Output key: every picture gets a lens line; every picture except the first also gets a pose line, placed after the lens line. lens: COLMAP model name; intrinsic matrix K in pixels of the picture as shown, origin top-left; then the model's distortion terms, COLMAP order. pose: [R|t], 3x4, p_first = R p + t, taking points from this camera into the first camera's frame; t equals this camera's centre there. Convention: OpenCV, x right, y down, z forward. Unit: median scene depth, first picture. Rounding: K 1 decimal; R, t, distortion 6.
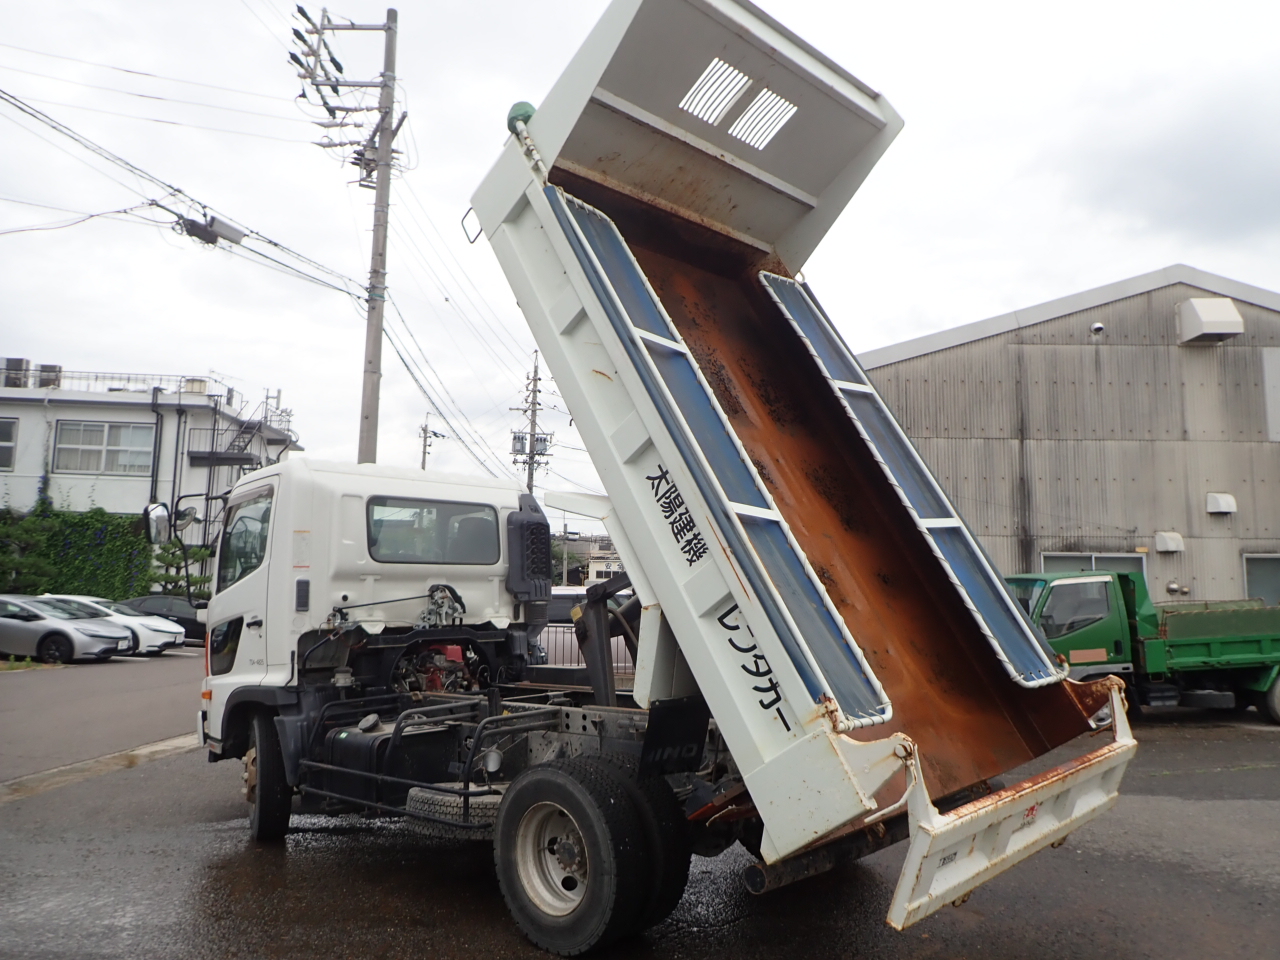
lens RADIAL K [[932.2, 0, 644.8], [0, 932.2, 479.3], [0, 0, 1]] dist [0.014225, -0.019887]
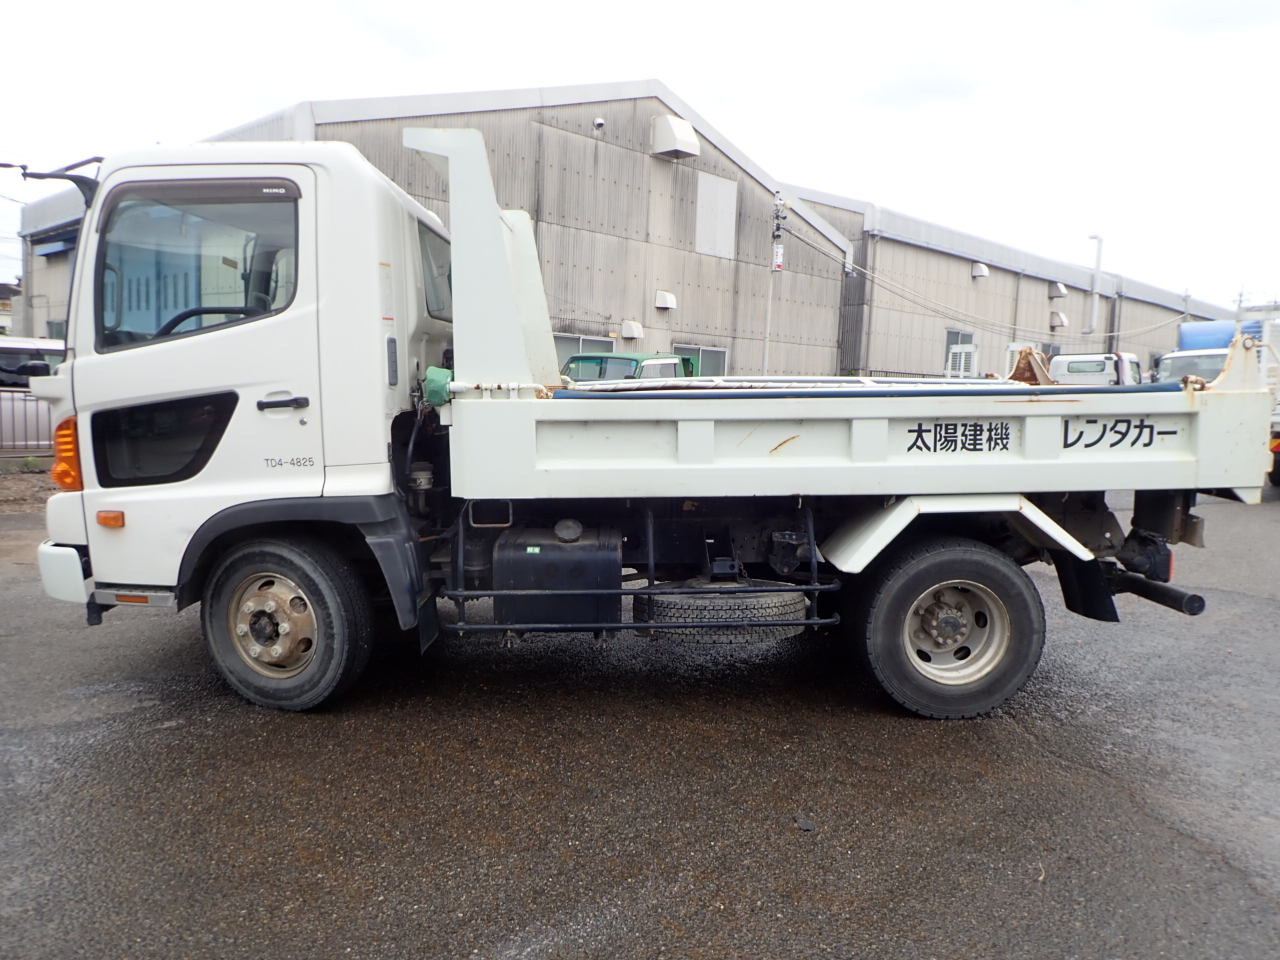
lens RADIAL K [[932.2, 0, 636.7], [0, 932.2, 487.0], [0, 0, 1]] dist [0.014225, -0.019887]
pose [[0.701439, -0.056865, 0.710457, -0.274638], [-0.123802, 0.971938, 0.200025, 0.023857], [-0.701895, -0.228261, 0.674715, 0.159553]]
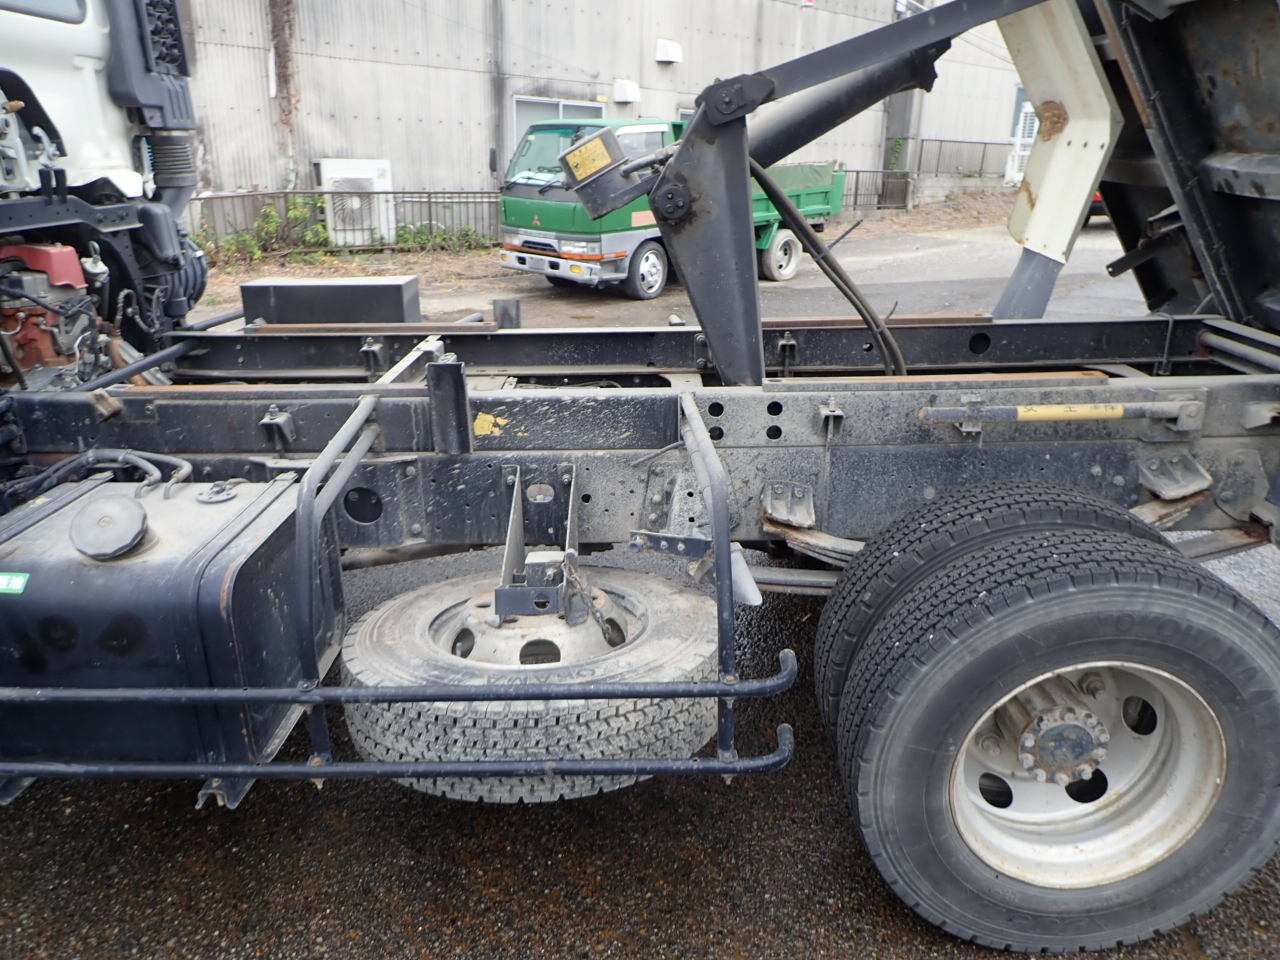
lens RADIAL K [[932.2, 0, 642.2], [0, 932.2, 481.2], [0, 0, 1]] dist [0.014225, -0.019887]
pose [[0.725455, -0.212522, 0.654637, -0.128264], [-0.102740, 0.907040, 0.408316, 0.036949], [-0.680558, -0.363473, 0.636183, 0.241677]]
